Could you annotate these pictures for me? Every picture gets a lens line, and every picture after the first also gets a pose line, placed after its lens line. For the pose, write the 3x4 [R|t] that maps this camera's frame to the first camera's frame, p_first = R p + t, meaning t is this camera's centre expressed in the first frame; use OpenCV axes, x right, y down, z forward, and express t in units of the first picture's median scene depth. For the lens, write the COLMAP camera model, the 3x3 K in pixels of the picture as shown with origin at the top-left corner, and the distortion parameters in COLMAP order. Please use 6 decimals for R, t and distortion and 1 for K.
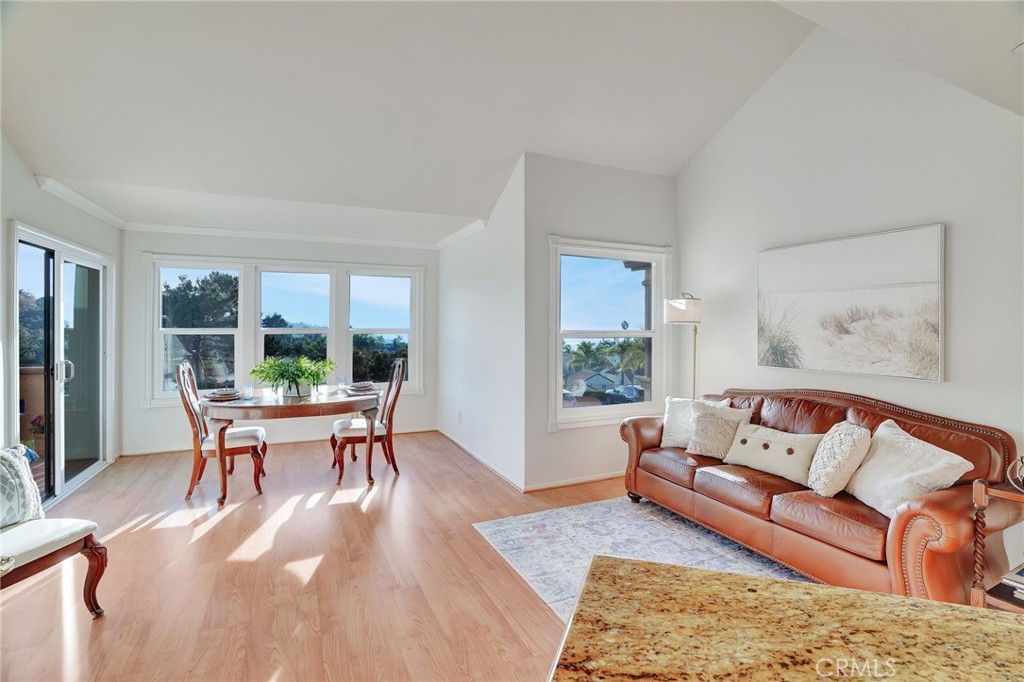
lens RADIAL K [[483.3, 0, 514.3], [0, 483.3, 329.1], [0, 0, 1]] dist [-0.036957, -0.000352]
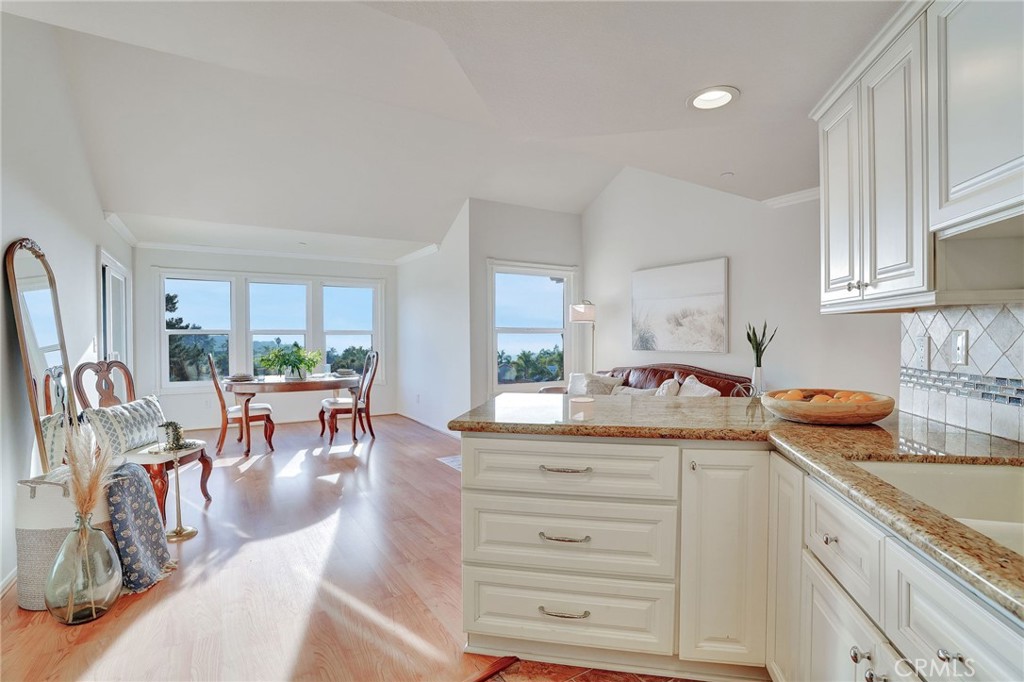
lens RADIAL K [[483.3, 0, 514.3], [0, 483.3, 329.1], [0, 0, 1]] dist [-0.036957, -0.000352]
pose [[0.992149, -0.006613, 0.124885, -0.026995], [0.009073, 0.999776, -0.019138, 0.037410], [-0.124730, 0.020120, 0.991987, -0.406426]]
